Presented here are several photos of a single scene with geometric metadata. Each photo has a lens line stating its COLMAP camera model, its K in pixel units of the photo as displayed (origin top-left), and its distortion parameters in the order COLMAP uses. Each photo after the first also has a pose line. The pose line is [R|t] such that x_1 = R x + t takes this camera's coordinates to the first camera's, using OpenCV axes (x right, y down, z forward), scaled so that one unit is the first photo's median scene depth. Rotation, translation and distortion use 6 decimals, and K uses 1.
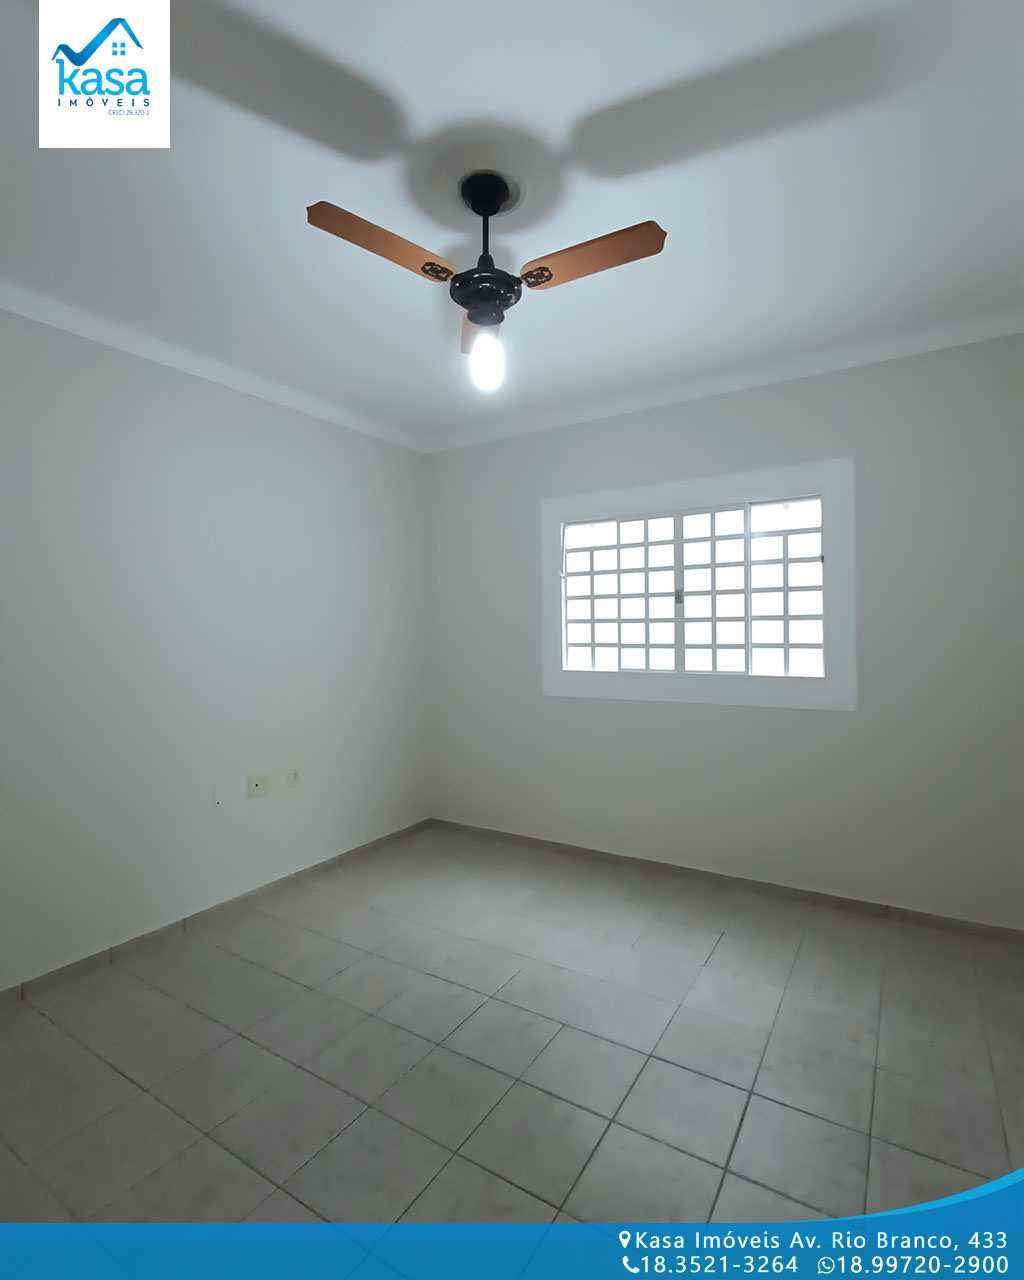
lens RADIAL K [[626.5, 0, 512.0], [0, 626.5, 640.0], [0, 0, 1]] dist [0.016342, 0.000610]
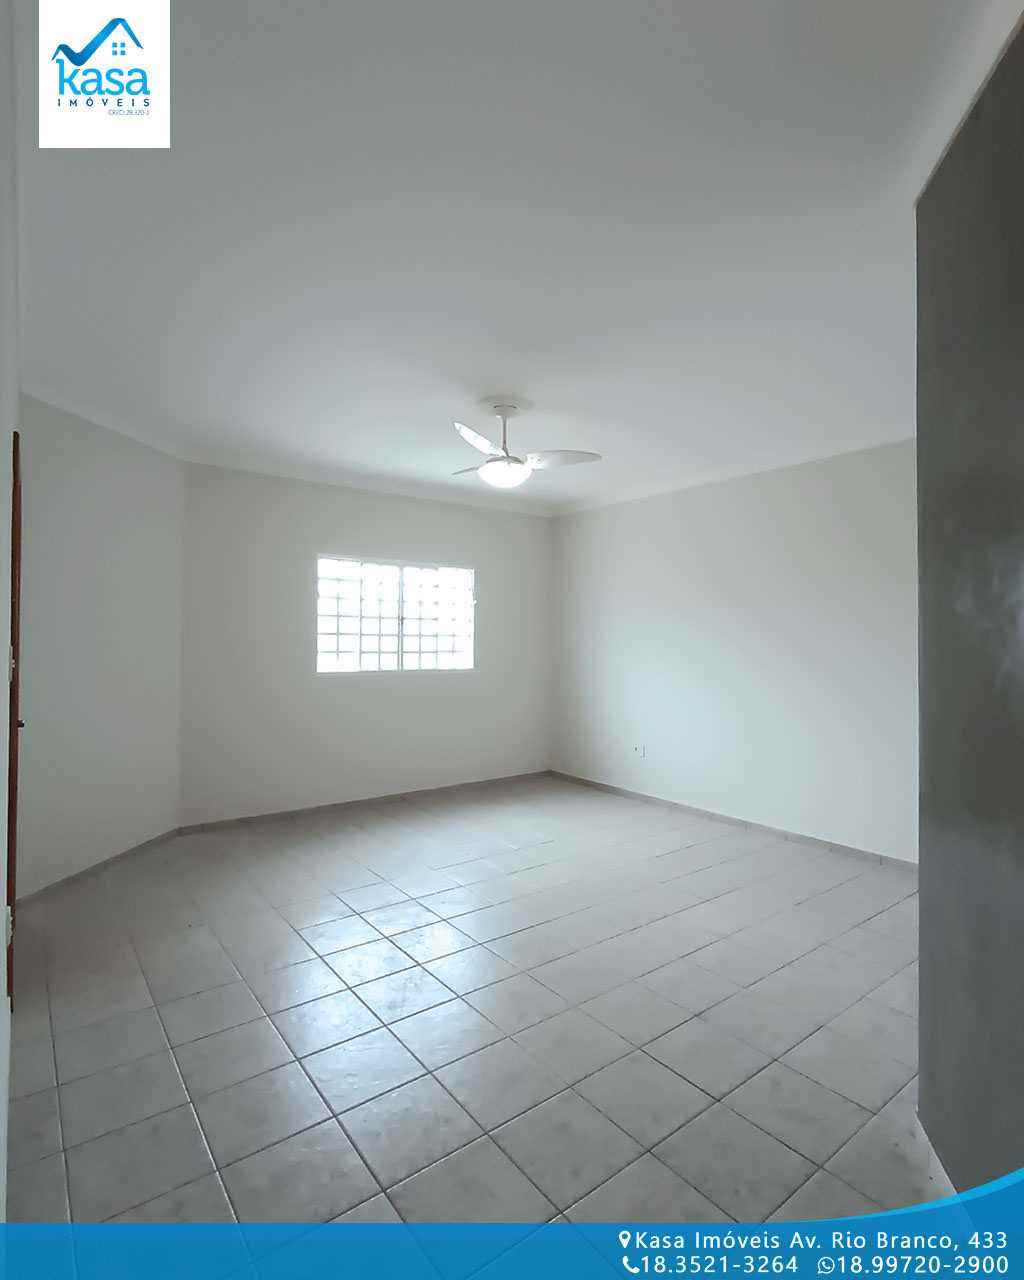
lens RADIAL K [[626.5, 0, 512.0], [0, 626.5, 640.0], [0, 0, 1]] dist [0.016342, 0.000610]
pose [[0.357896, 0.011921, 0.933685, -1.038688], [-0.002004, 0.999926, -0.011998, -0.002679], [-0.933759, 0.002423, 0.357894, 0.200560]]
